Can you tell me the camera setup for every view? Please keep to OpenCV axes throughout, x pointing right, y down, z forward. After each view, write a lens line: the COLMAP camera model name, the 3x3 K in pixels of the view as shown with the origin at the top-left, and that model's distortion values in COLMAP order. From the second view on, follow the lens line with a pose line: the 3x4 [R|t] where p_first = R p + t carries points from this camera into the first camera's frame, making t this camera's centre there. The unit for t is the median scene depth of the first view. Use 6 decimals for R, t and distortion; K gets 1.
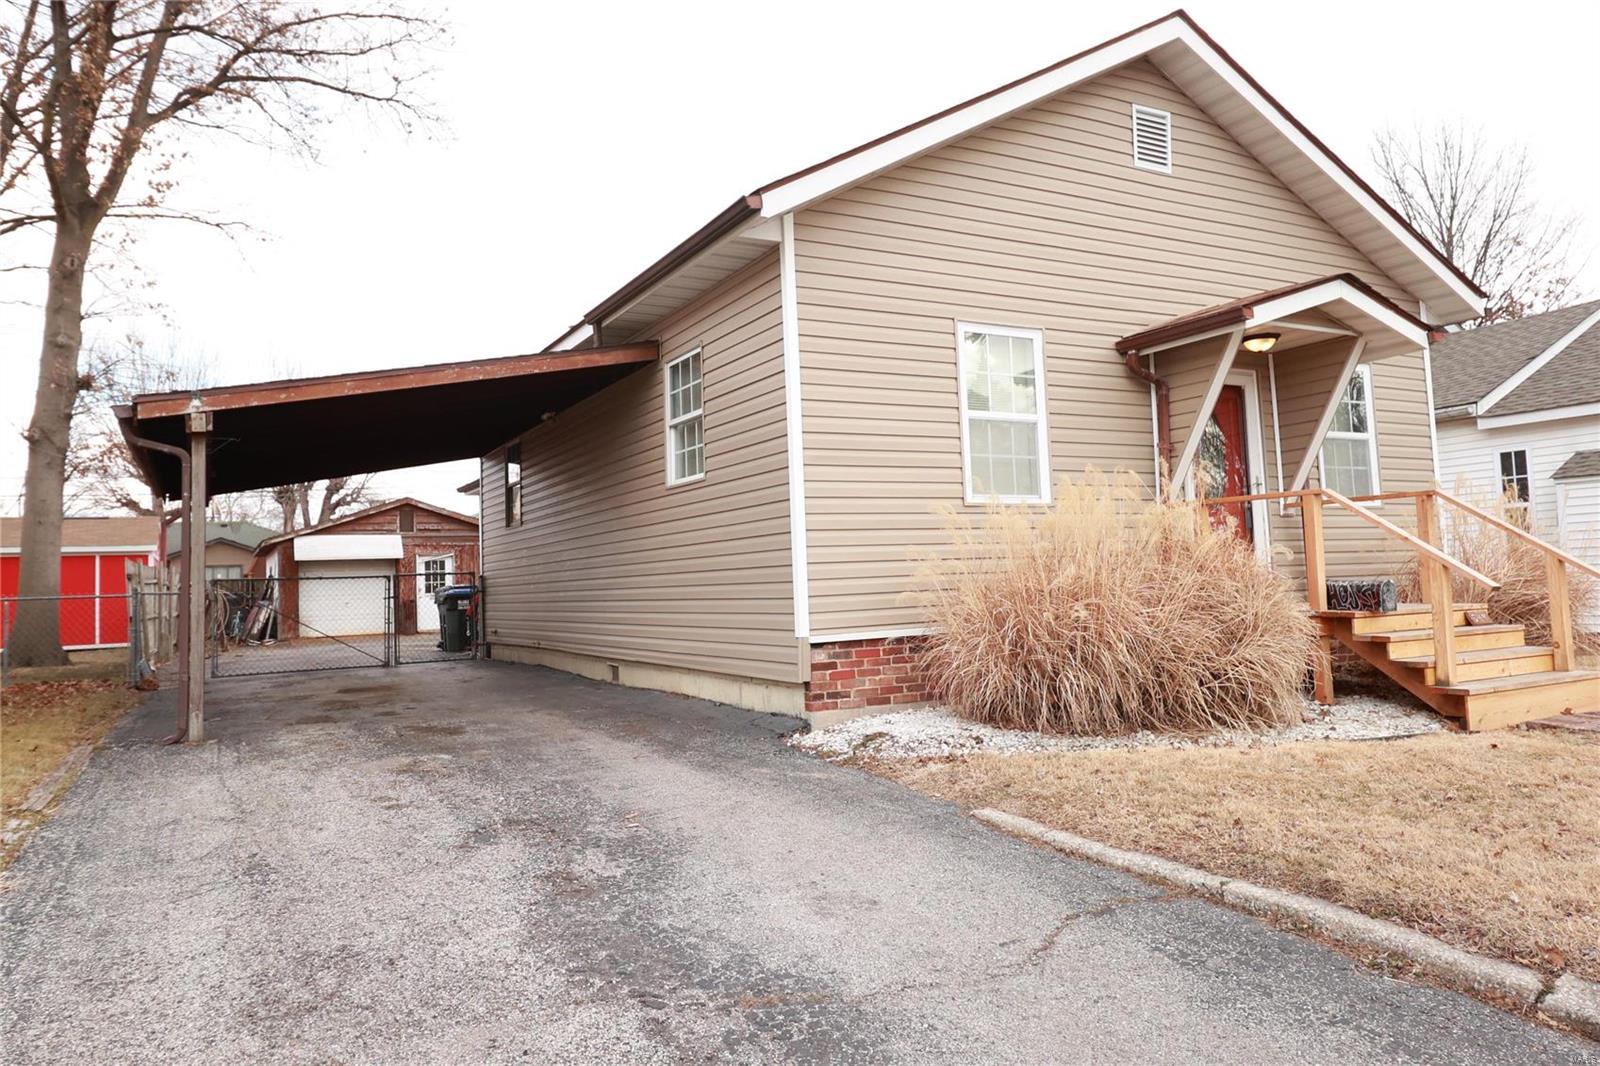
lens RADIAL K [[1077.9, 0, 767.2], [0, 1077.9, 502.4], [0, 0, 1]] dist [0.047589, -0.016783]
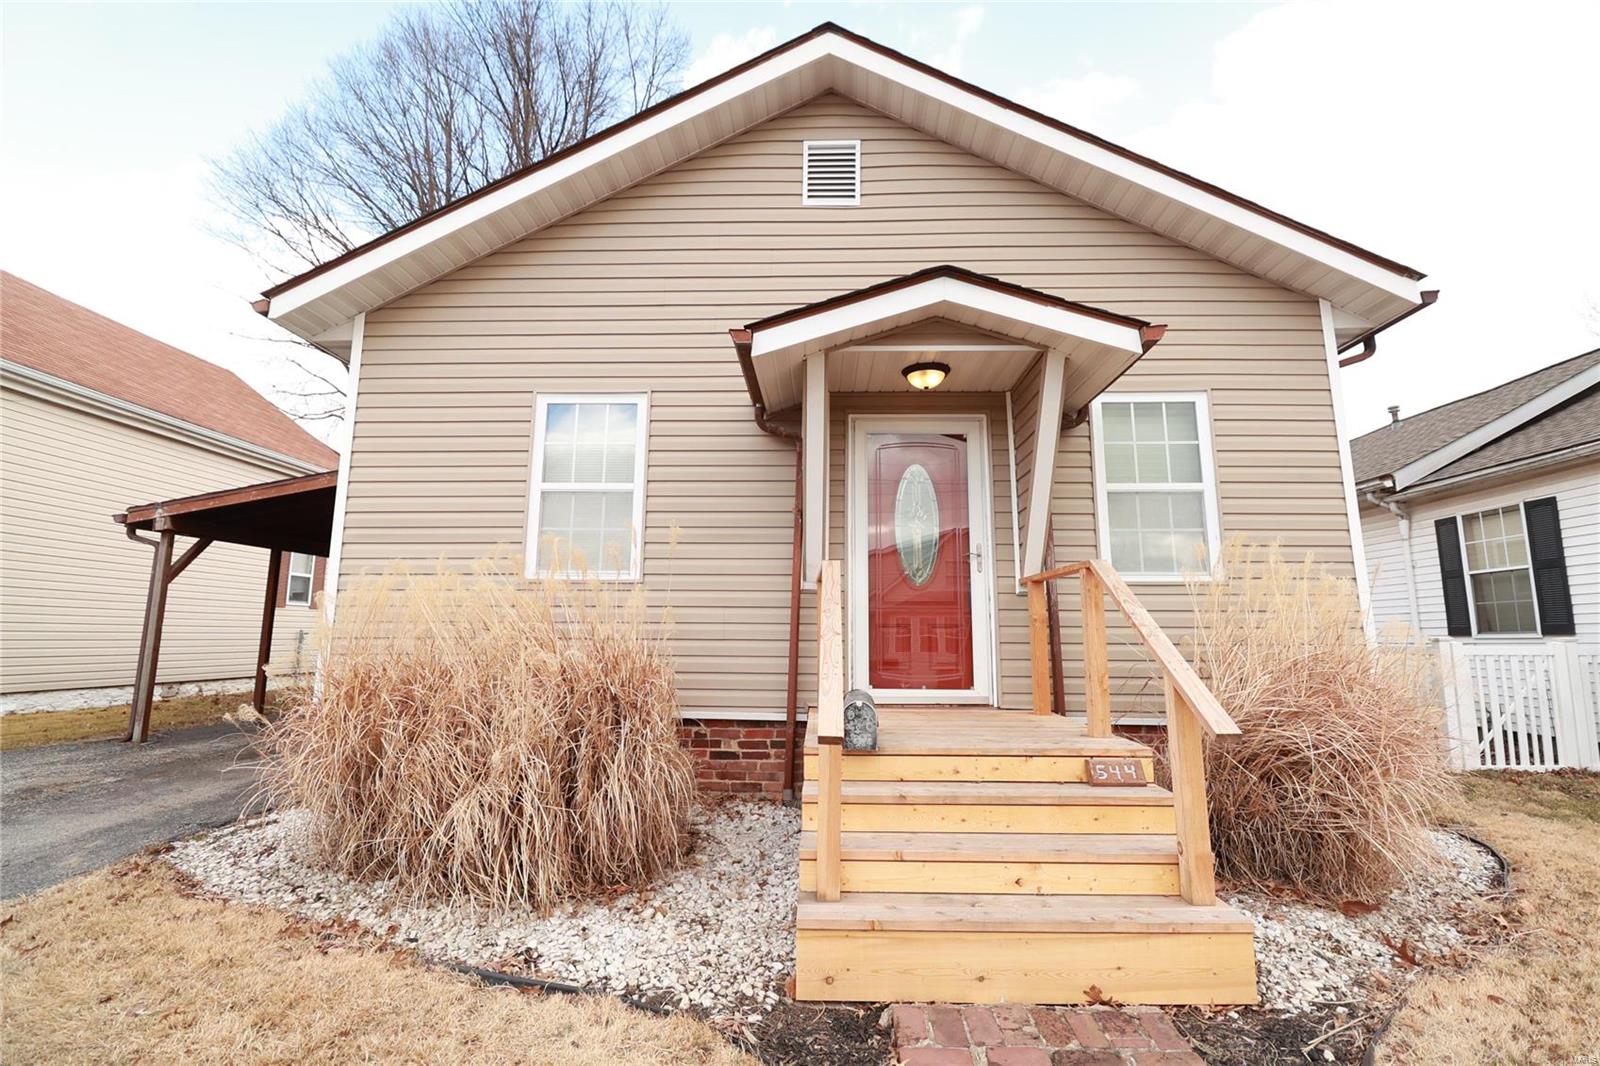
lens RADIAL K [[722.1, 0, 801.4], [0, 722.1, 516.3], [0, 0, 1]] dist [0.018121, -0.000062]
pose [[0.872982, -0.039047, -0.486187, 0.612766], [0.005667, 0.997535, -0.069938, -0.008544], [0.487719, 0.058299, 0.871052, 0.483009]]
